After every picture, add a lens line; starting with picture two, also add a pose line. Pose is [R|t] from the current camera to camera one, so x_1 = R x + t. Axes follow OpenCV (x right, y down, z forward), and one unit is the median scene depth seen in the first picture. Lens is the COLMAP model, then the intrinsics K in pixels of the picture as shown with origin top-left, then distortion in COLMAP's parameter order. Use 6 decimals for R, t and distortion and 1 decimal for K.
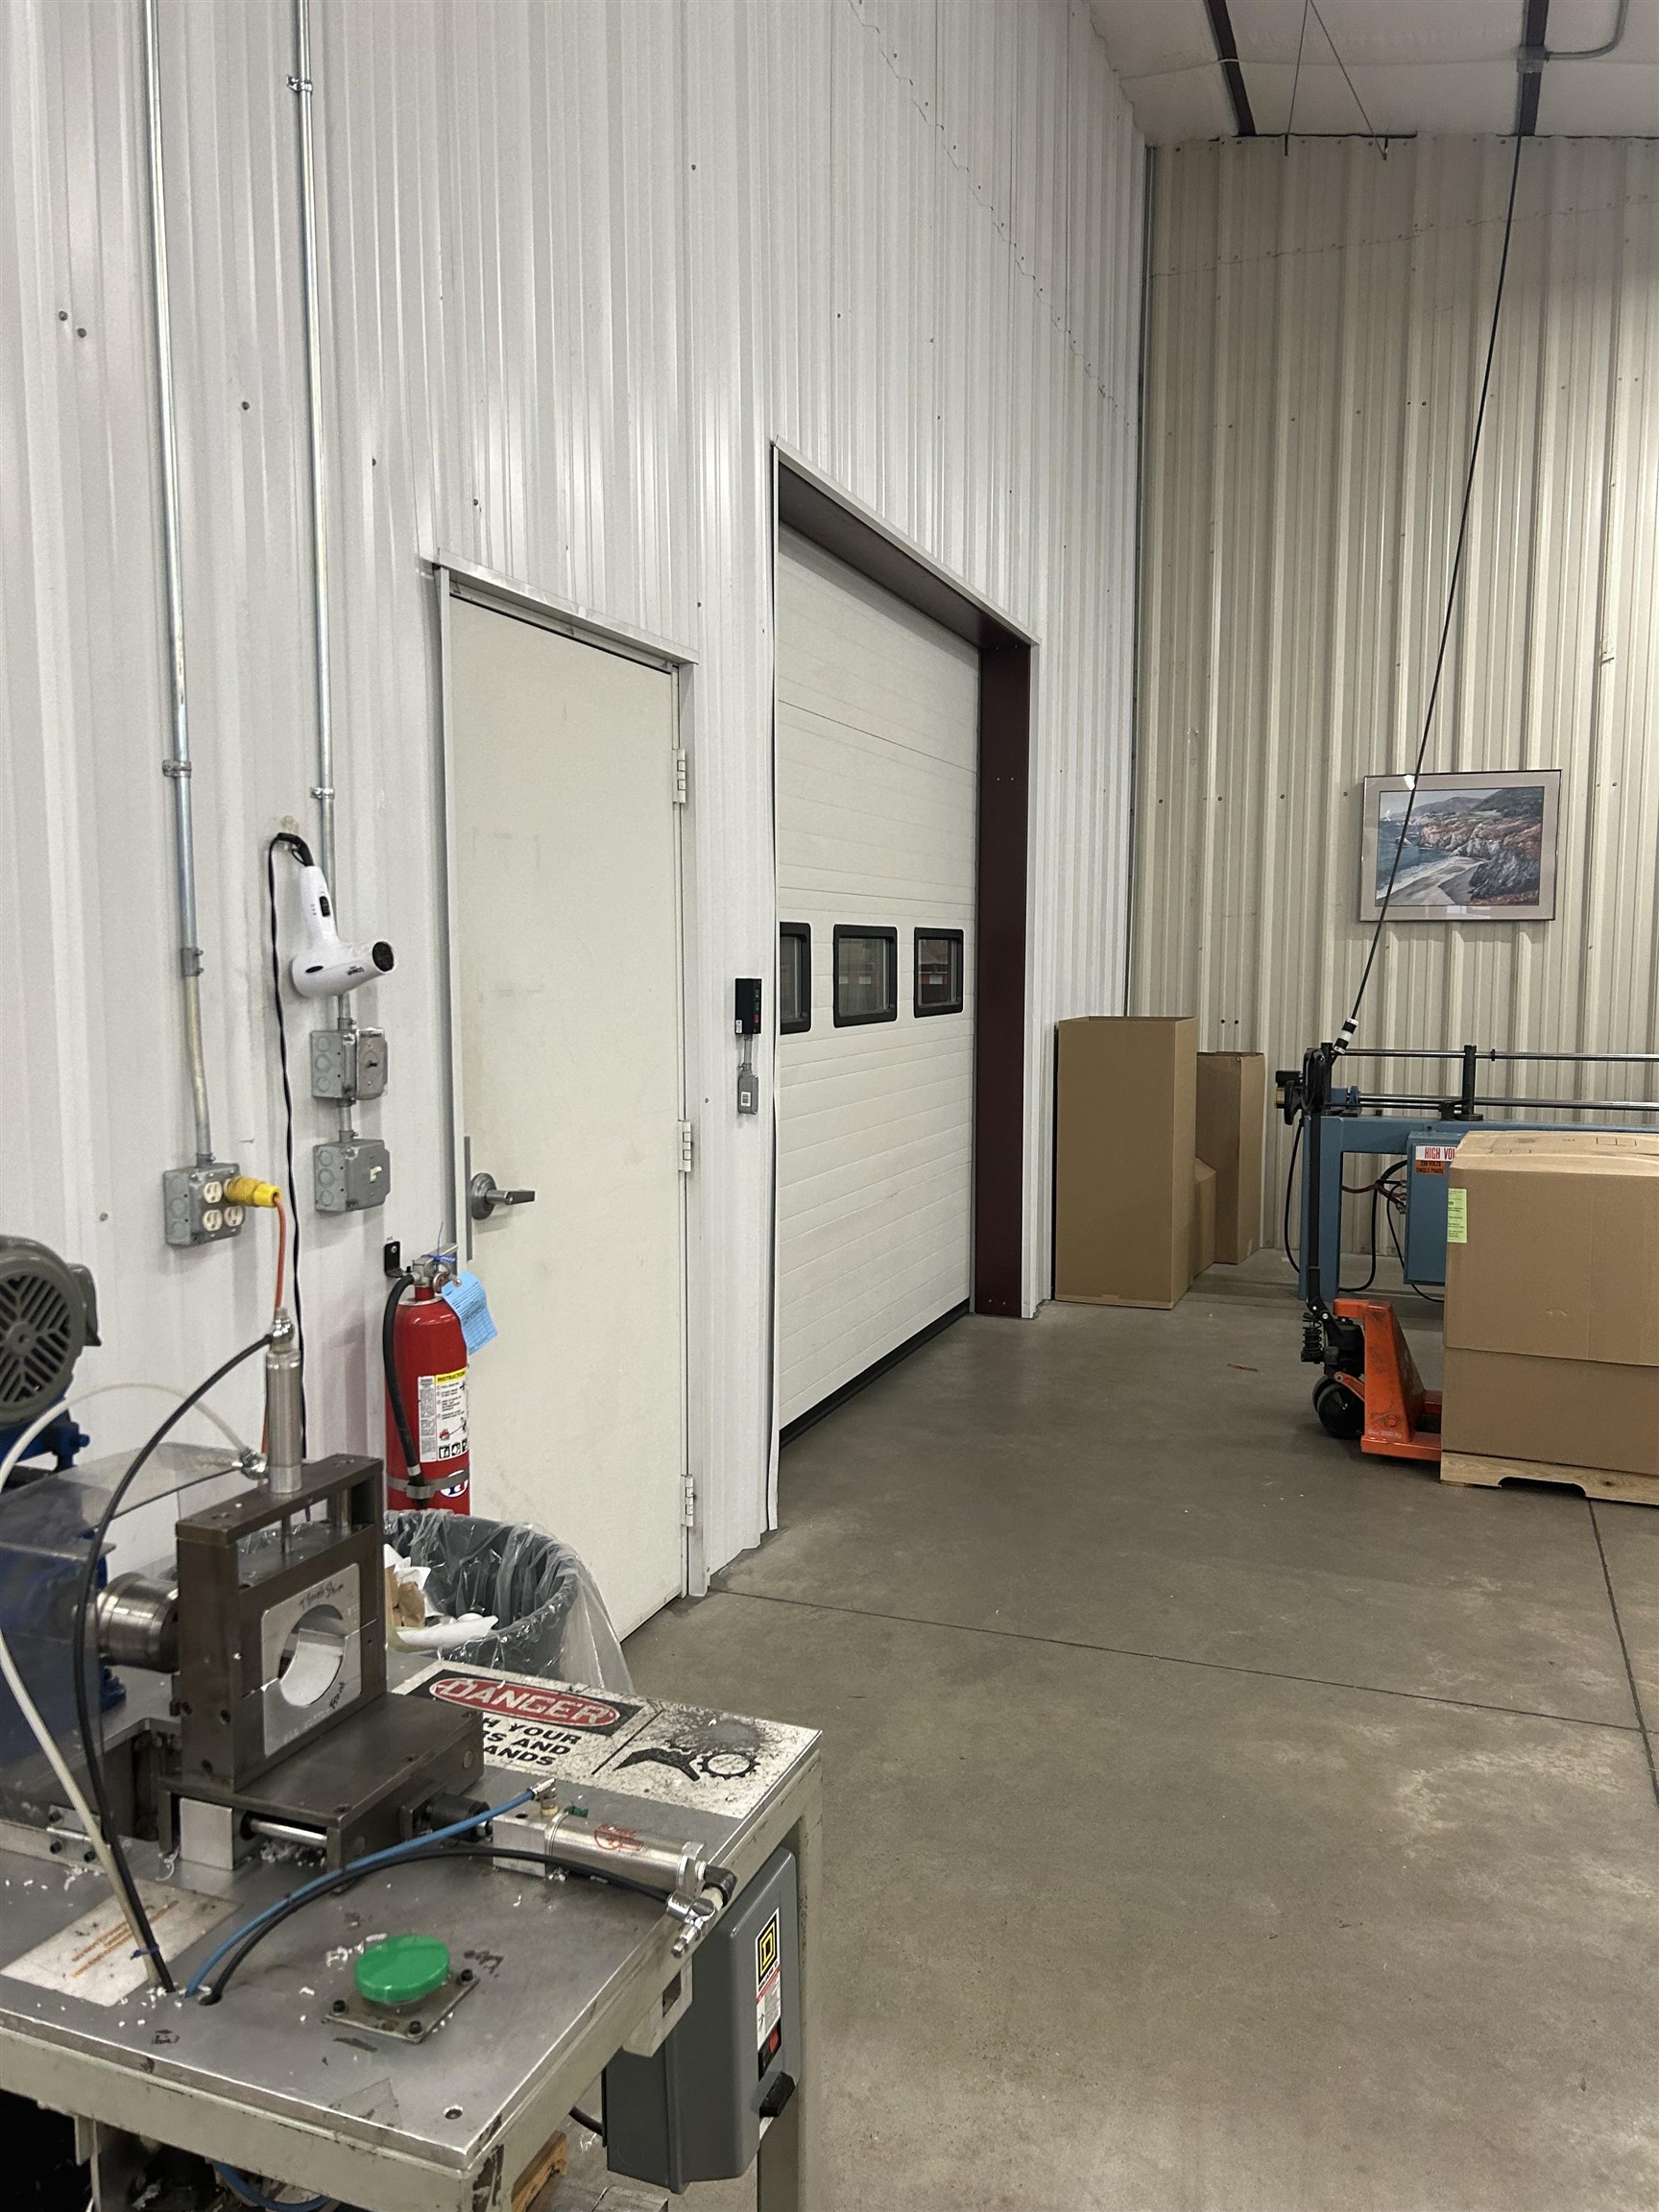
lens RADIAL K [[1640.2, 0, 820.4], [0, 1640.2, 1111.1], [0, 0, 1]] dist [0.018493, -0.030033]
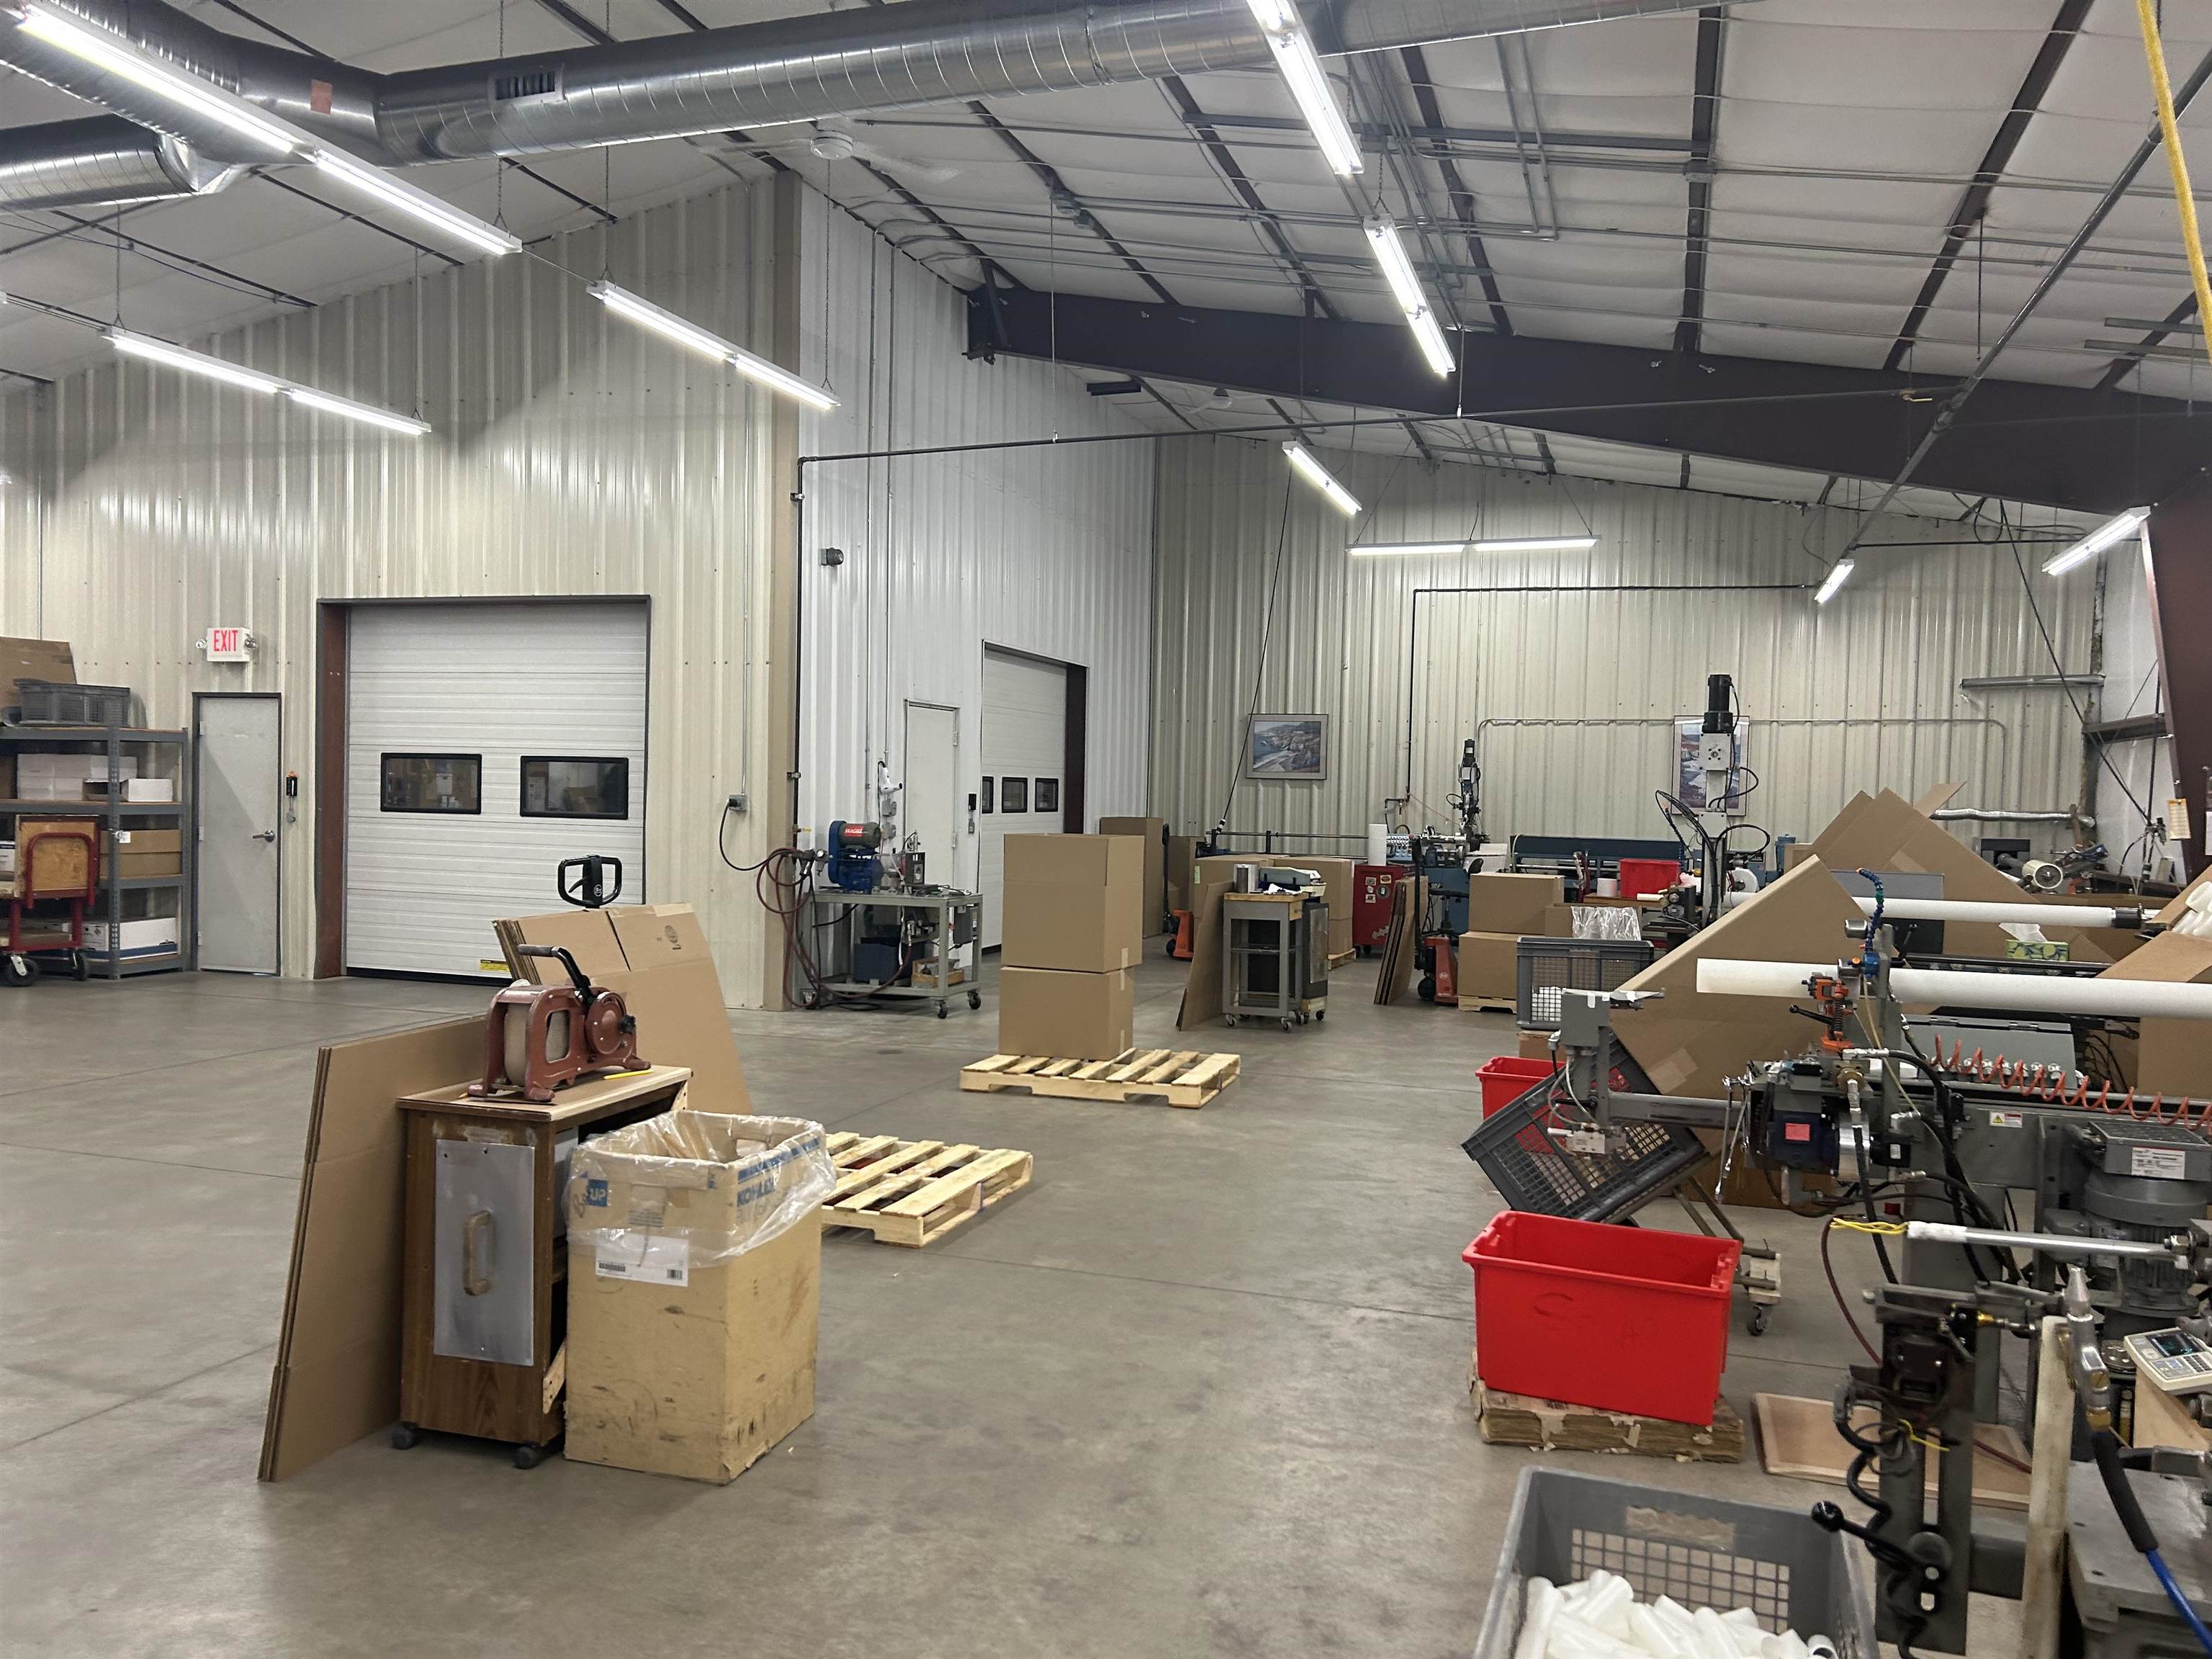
lens RADIAL K [[1640.2, 0, 1110.2], [0, 1640.2, 840.0], [0, 0, 1]] dist [0.018493, -0.030033]
pose [[0.998734, 0.021150, 0.045650, 0.056133], [-0.018249, 0.997842, -0.063069, 0.143398], [-0.046886, 0.062156, 0.996965, -1.539487]]
